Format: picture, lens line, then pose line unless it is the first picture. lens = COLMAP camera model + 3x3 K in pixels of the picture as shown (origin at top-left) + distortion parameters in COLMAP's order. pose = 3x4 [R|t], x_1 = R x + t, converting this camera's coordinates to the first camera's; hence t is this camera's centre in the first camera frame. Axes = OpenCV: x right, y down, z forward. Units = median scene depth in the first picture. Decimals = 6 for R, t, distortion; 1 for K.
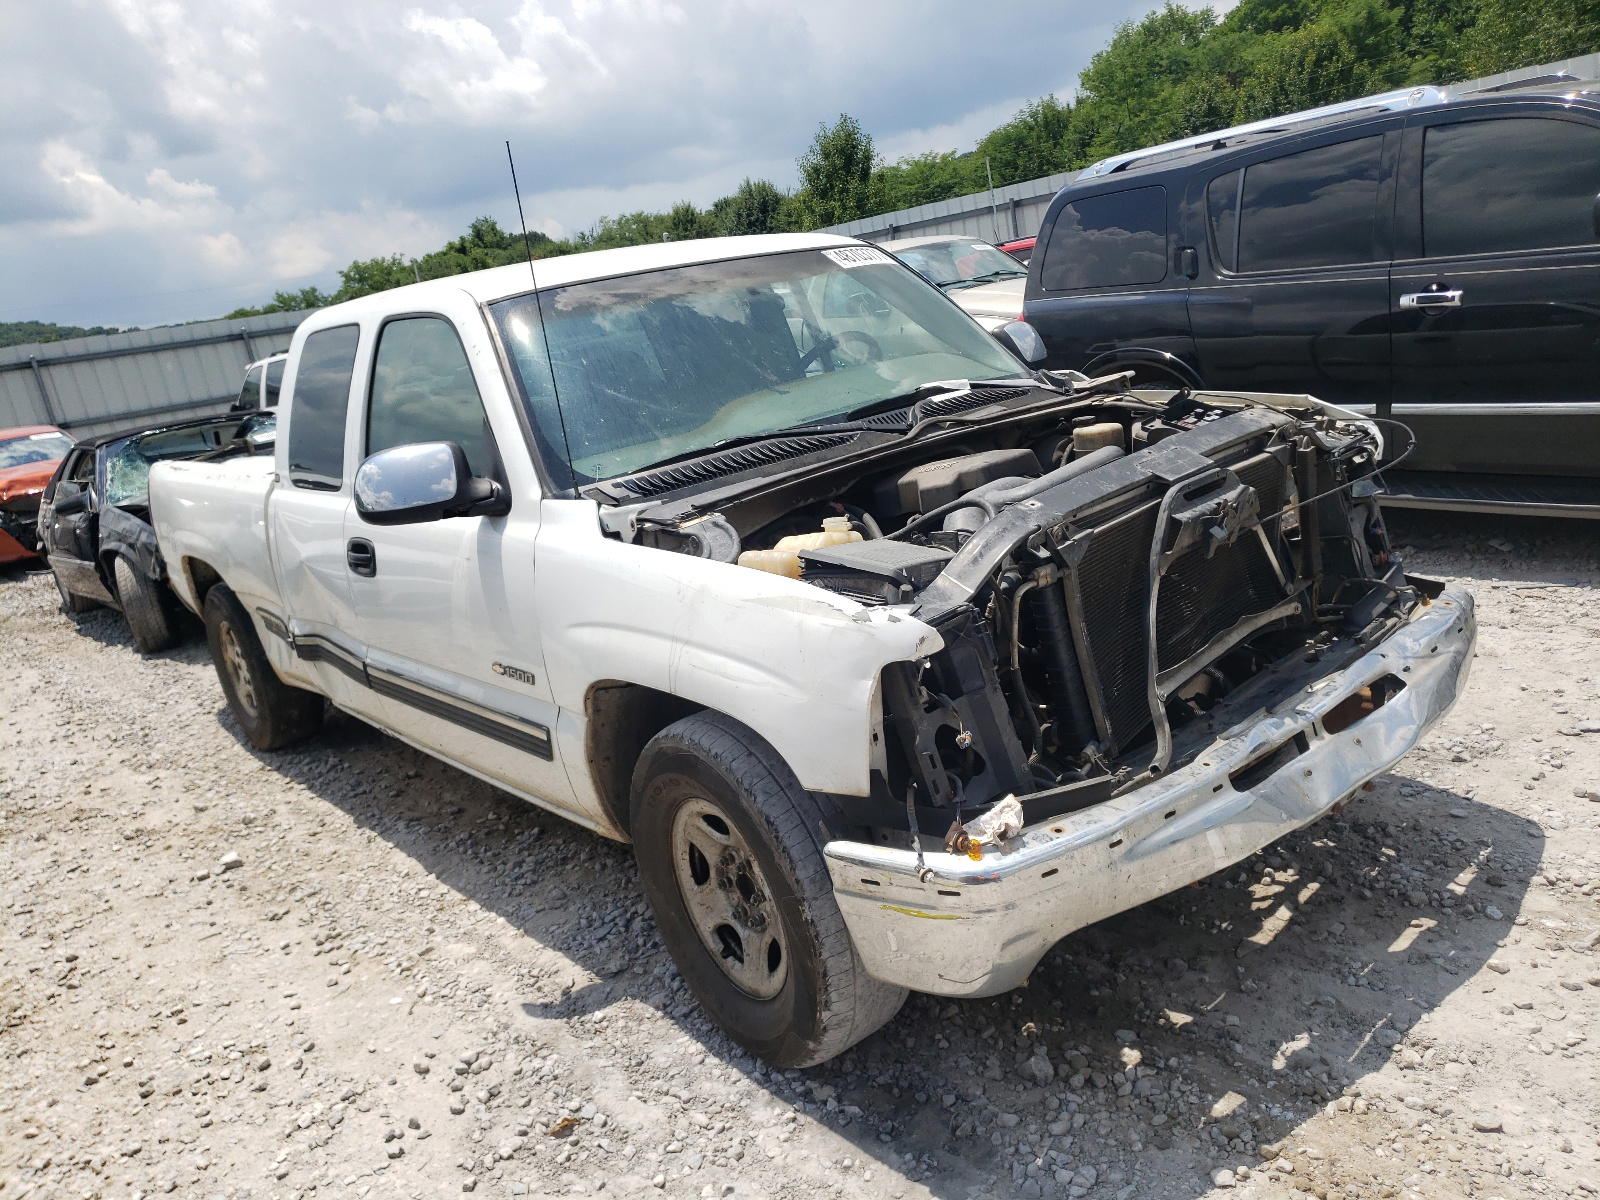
lens RADIAL K [[1259.7, 0, 798.2], [0, 1259.7, 599.1], [0, 0, 1]] dist [0.038032, -0.033106]
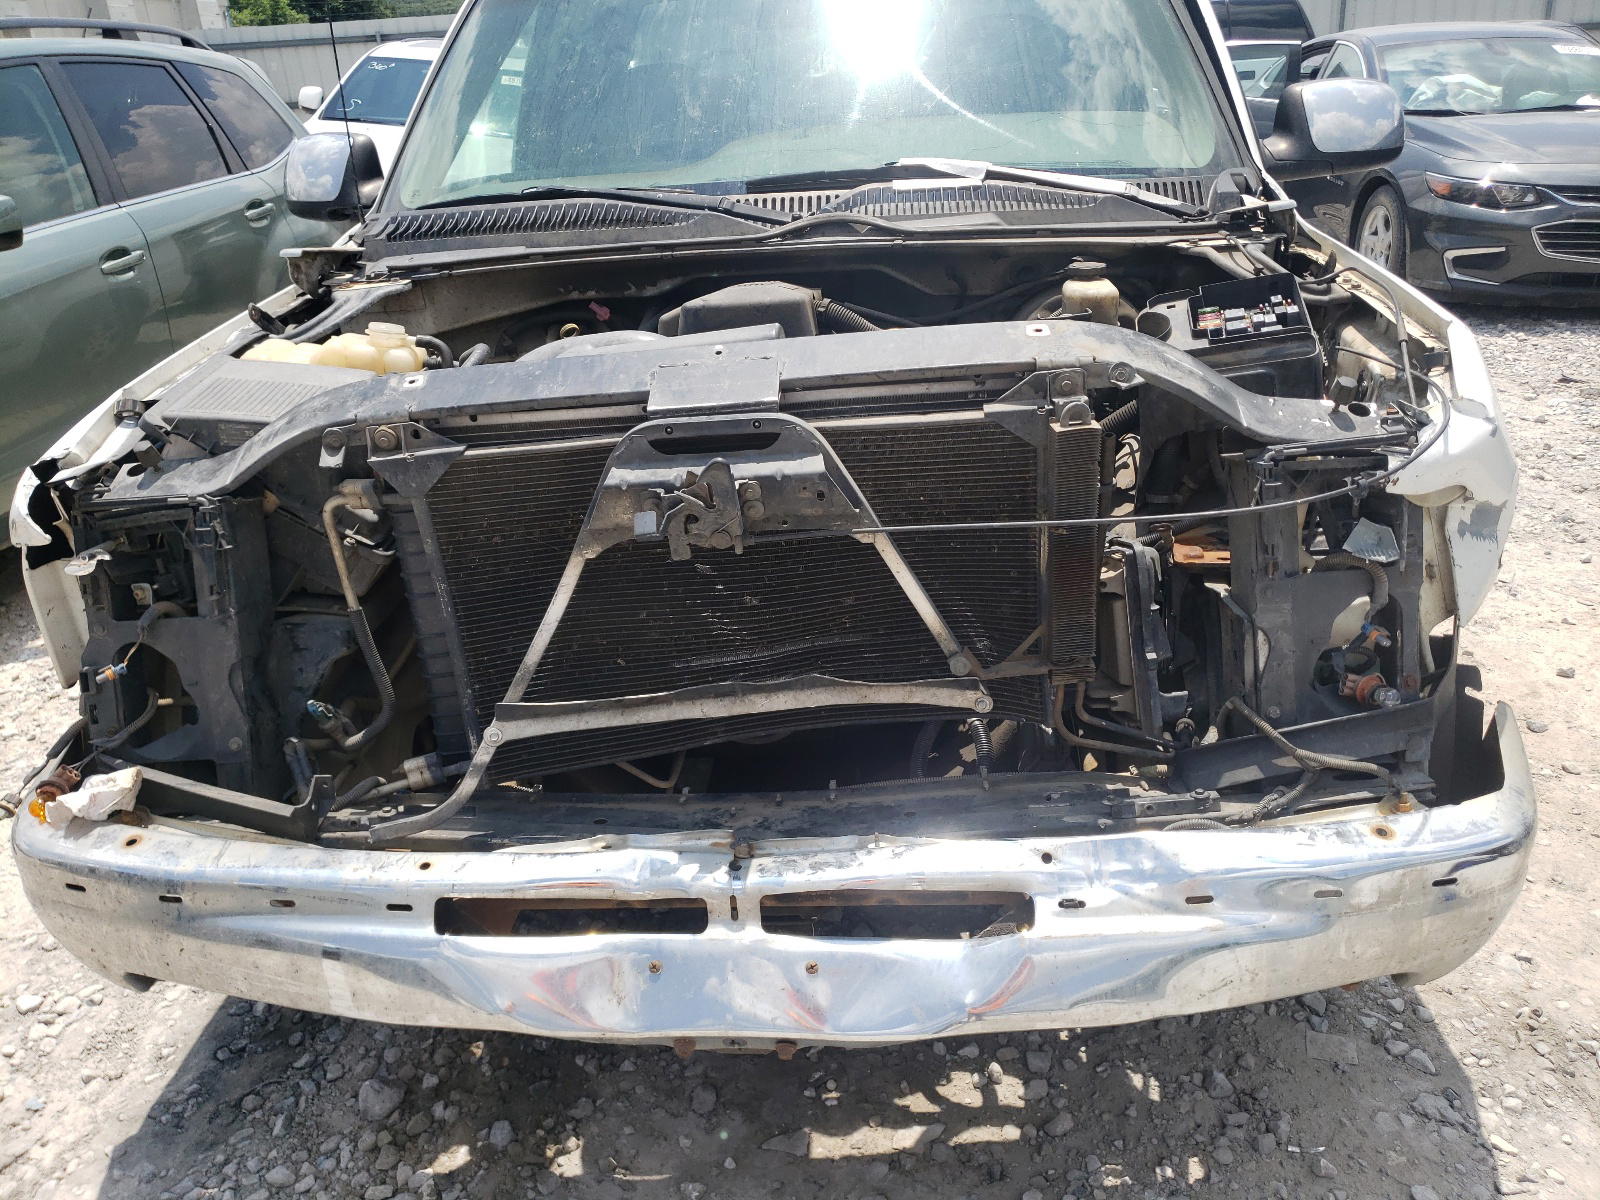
lens RADIAL K [[1259.7, 0, 802.0], [0, 1259.7, 575.6], [0, 0, 1]] dist [0.038032, -0.033106]
pose [[0.727867, 0.367024, -0.579226, 0.609643], [-0.224663, 0.925717, 0.304260, -0.184937], [0.647870, -0.091331, 0.756256, 0.528020]]
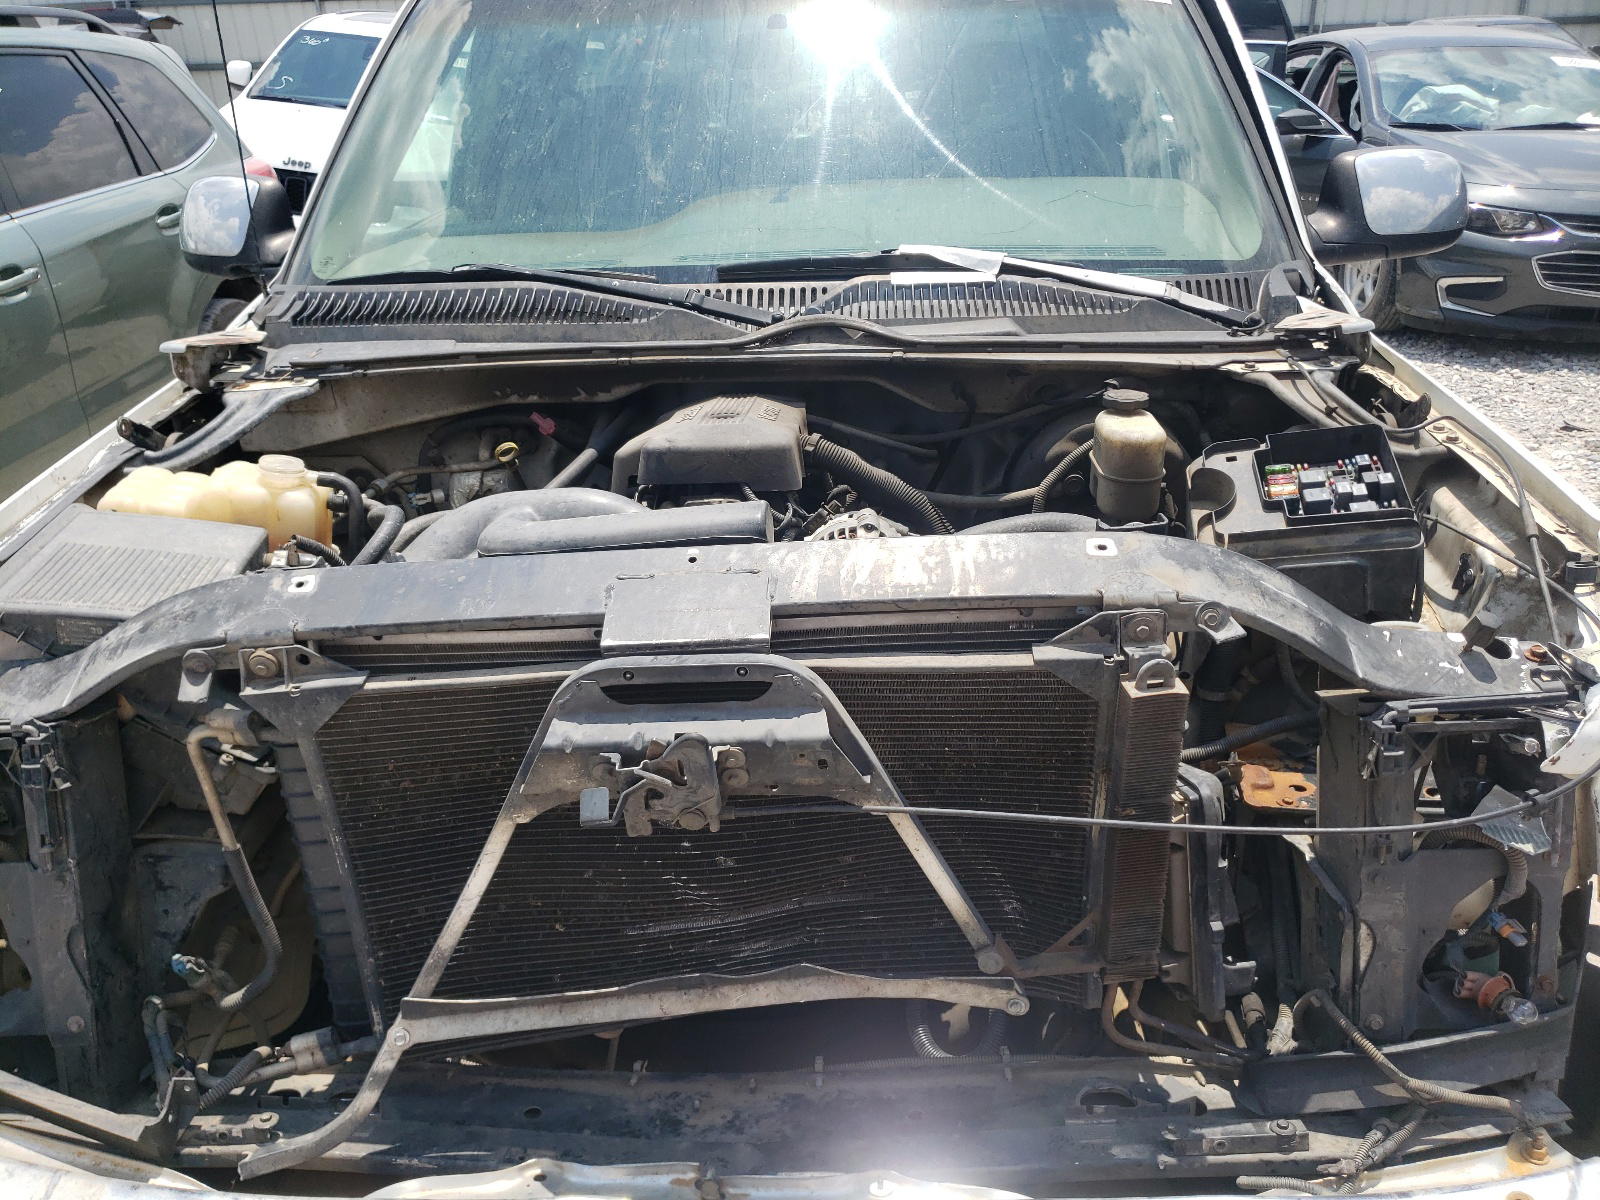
lens RADIAL K [[1259.7, 0, 765.9], [0, 1259.7, 602.4], [0, 0, 1]] dist [0.038032, -0.033106]
pose [[0.730037, 0.404824, -0.550603, 0.497814], [-0.248002, 0.907682, 0.338539, -0.235633], [0.636821, -0.110595, 0.763038, 0.609419]]
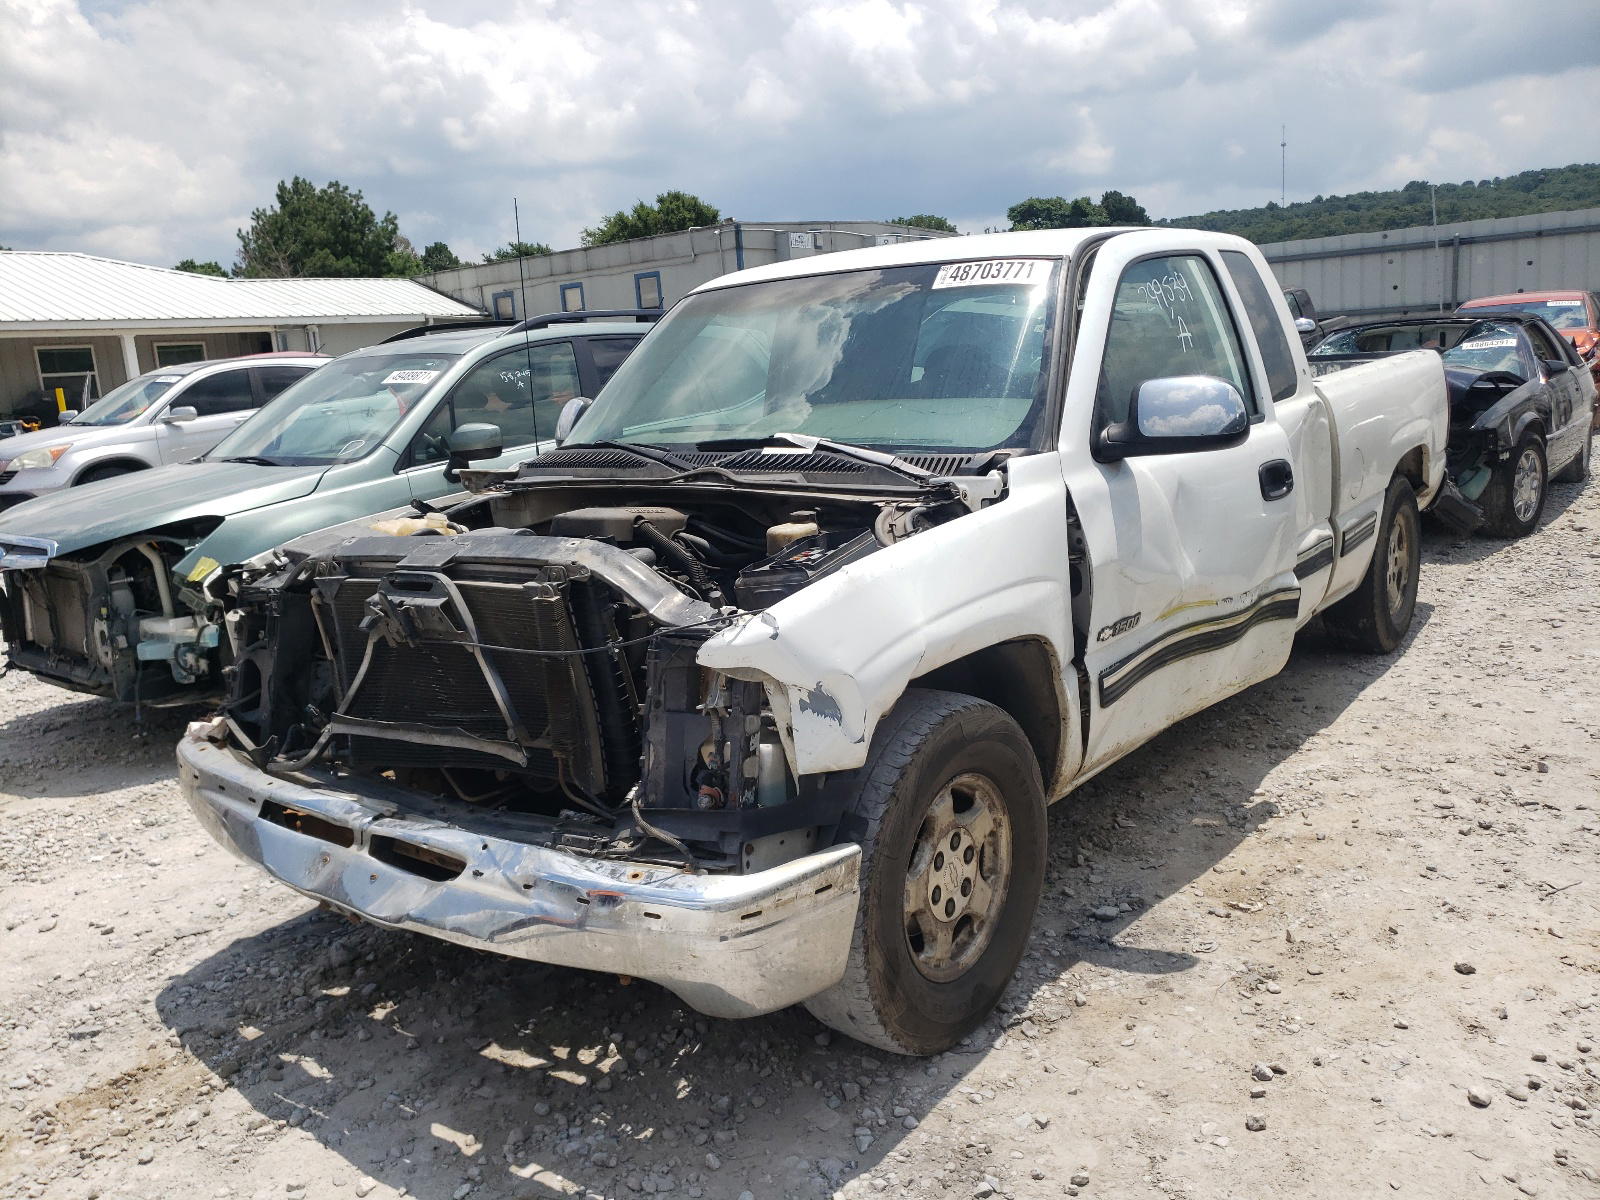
lens RADIAL K [[1259.7, 0, 802.4], [0, 1259.7, 592.5], [0, 0, 1]] dist [0.038032, -0.033106]
pose [[0.227464, 0.331313, -0.915692, 1.184187], [-0.203566, 0.935744, 0.288001, -0.391841], [0.952271, 0.120894, 0.280292, 0.895454]]
